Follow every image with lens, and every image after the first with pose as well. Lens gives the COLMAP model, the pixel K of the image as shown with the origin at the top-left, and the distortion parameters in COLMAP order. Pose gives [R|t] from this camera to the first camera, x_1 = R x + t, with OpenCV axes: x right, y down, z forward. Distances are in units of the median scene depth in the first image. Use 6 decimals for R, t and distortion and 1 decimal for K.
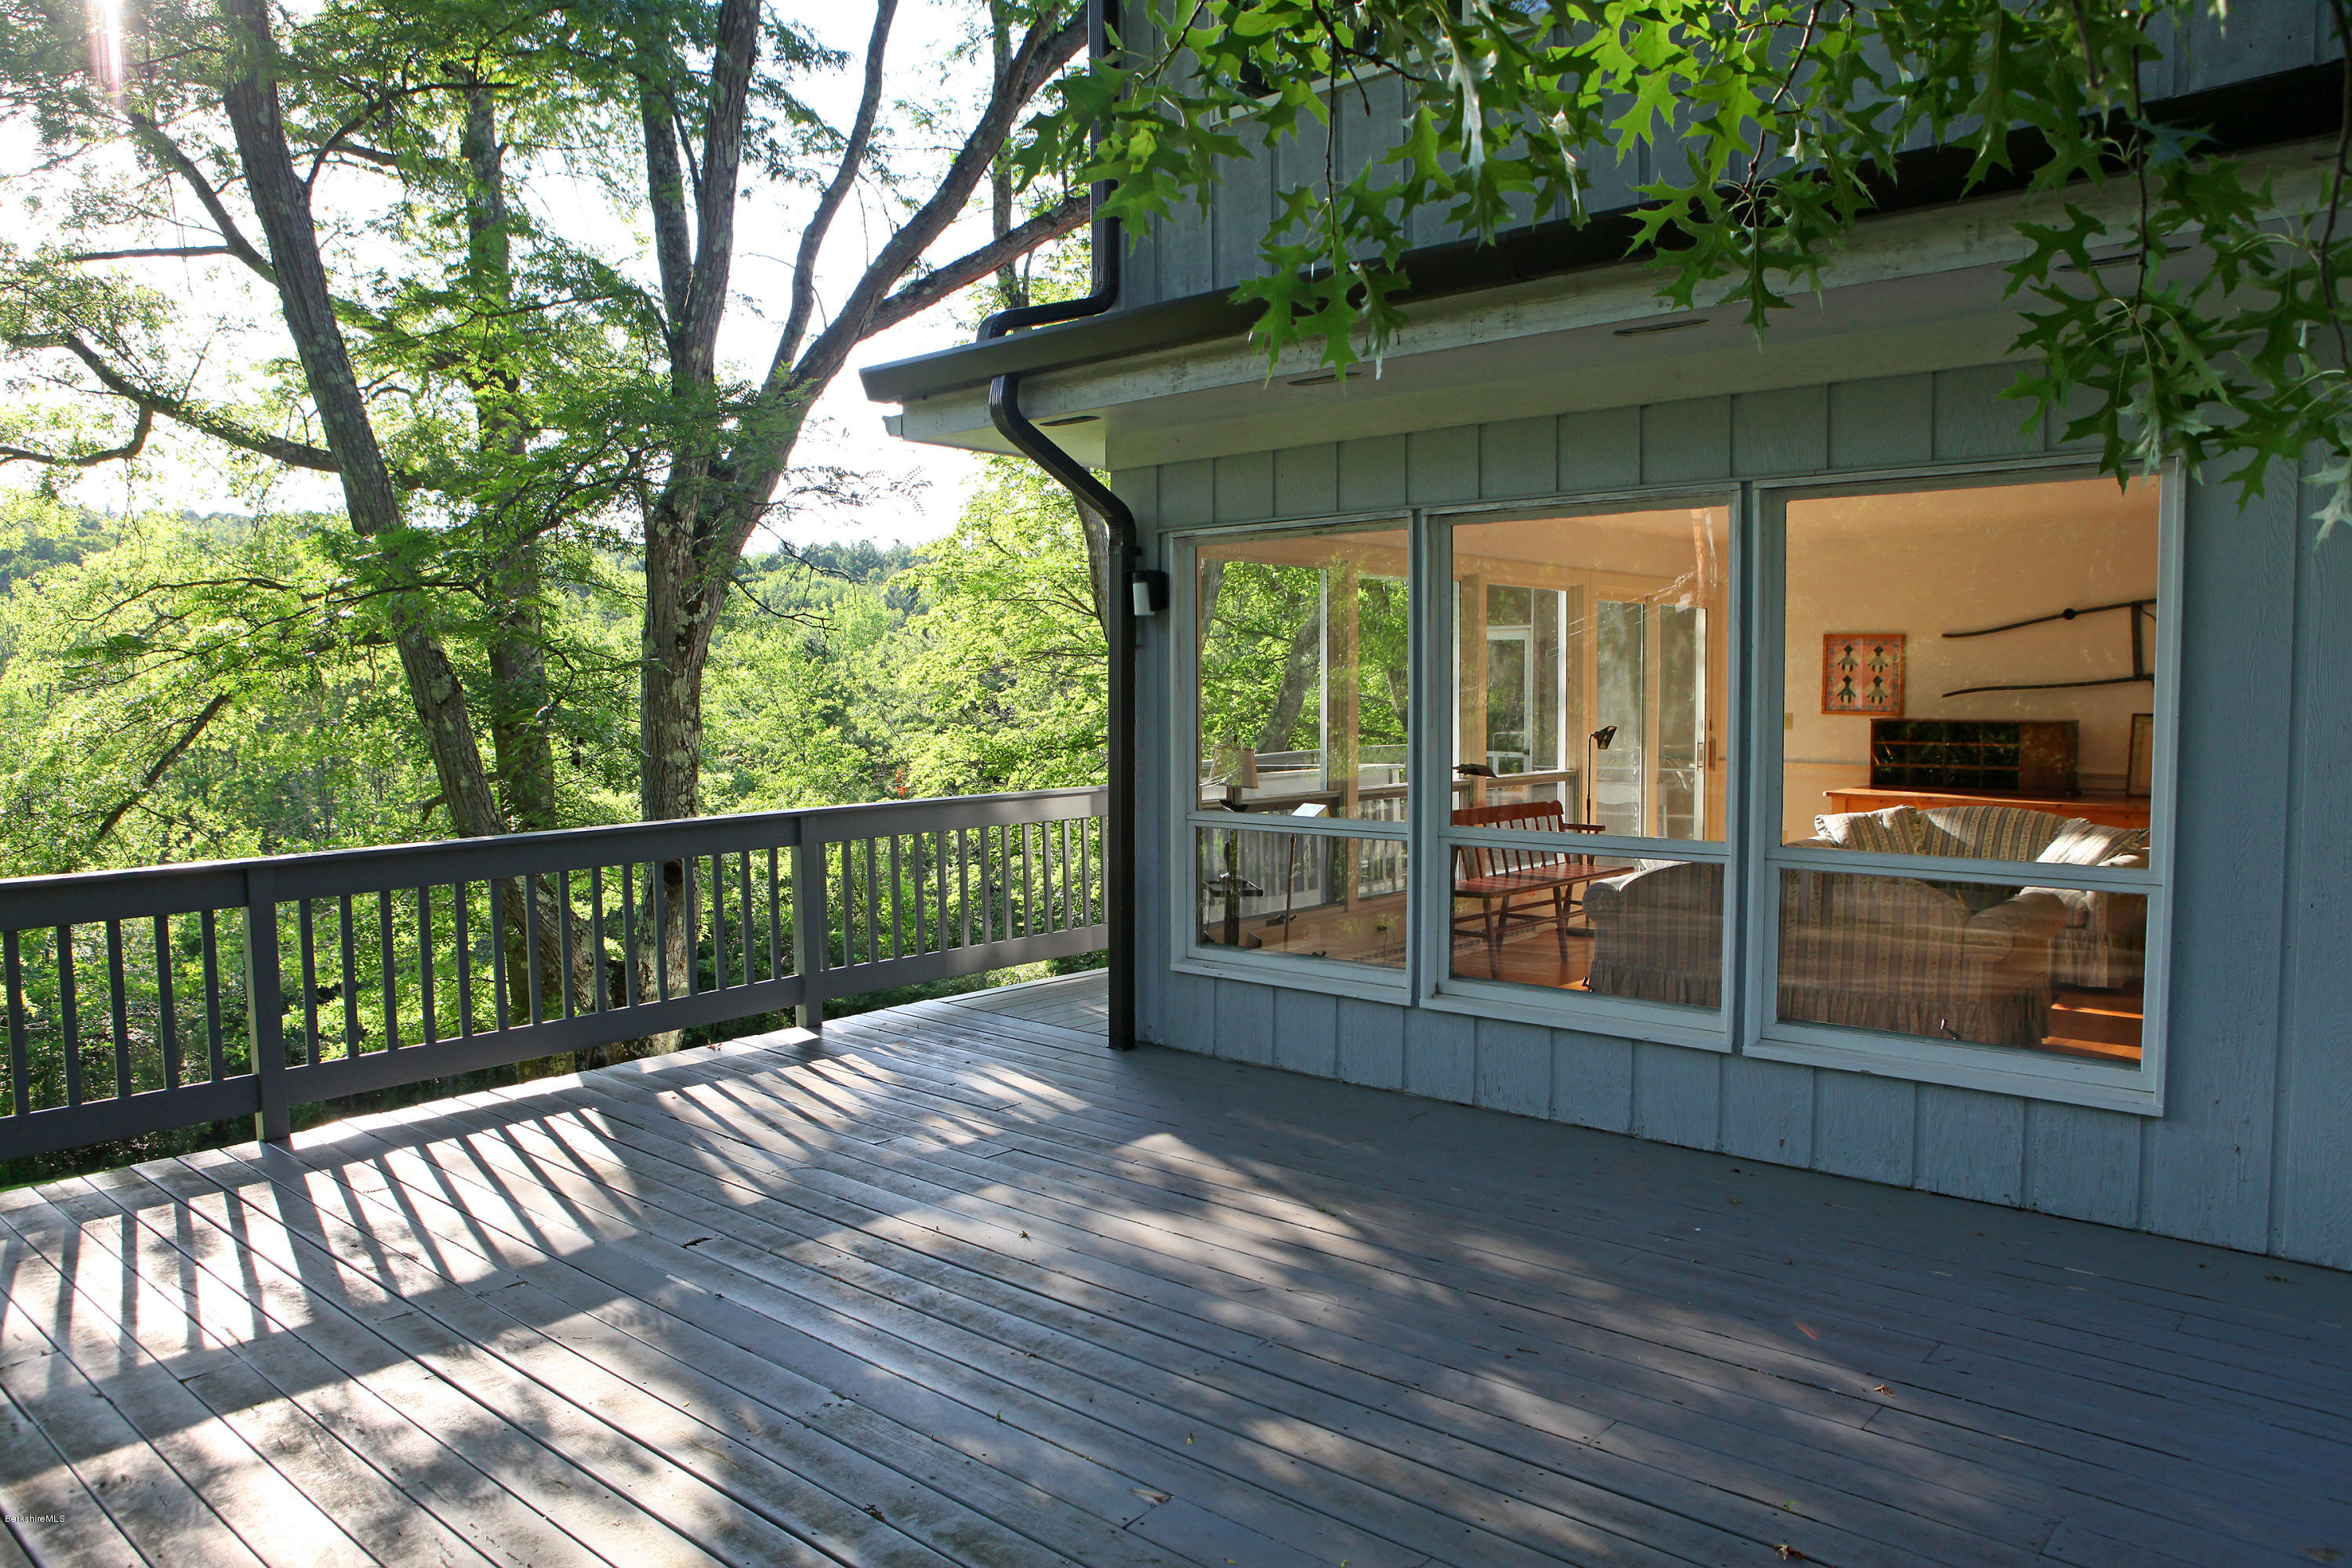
lens RADIAL K [[1631.9, 0, 1174.9], [0, 1631.9, 788.4], [0, 0, 1]] dist [-0.077395, 0.047649]
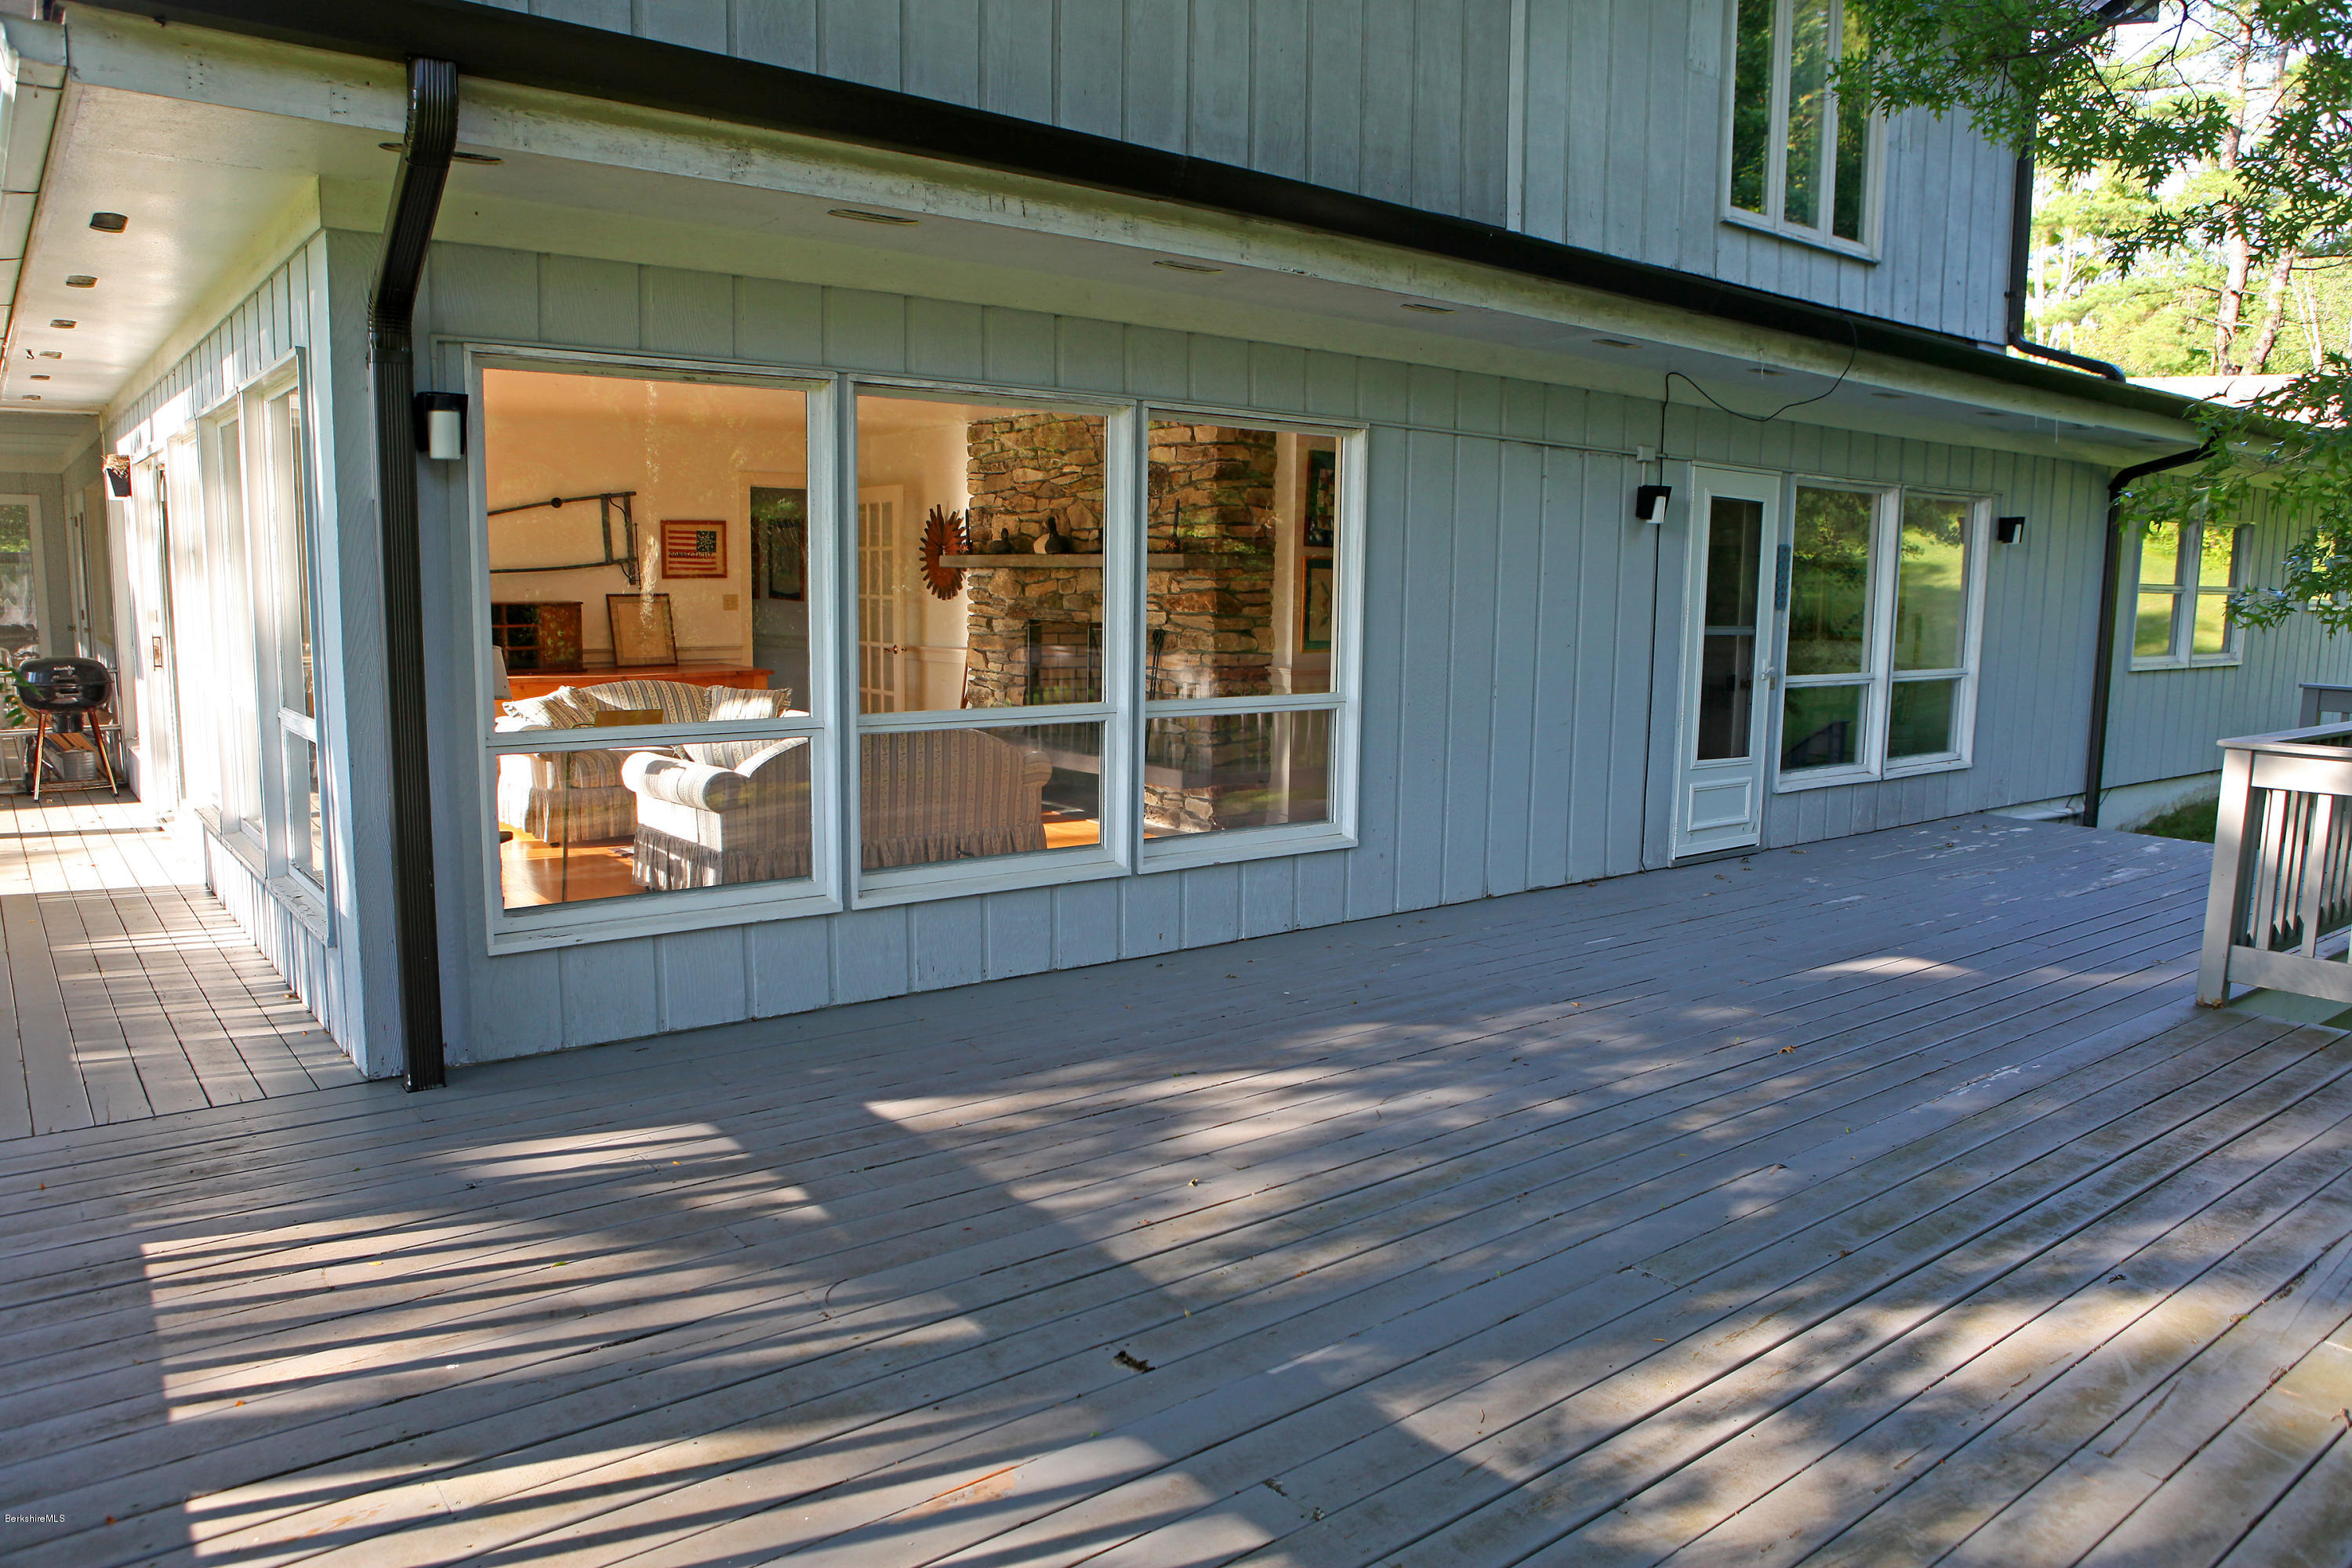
lens RADIAL K [[1631.9, 0, 1152.5], [0, 1631.9, 781.9], [0, 0, 1]] dist [-0.077395, 0.047649]
pose [[0.195212, -0.117689, 0.973674, -0.754391], [0.051576, 0.992632, 0.109640, -0.034524], [-0.979404, 0.028815, 0.199843, 0.671964]]
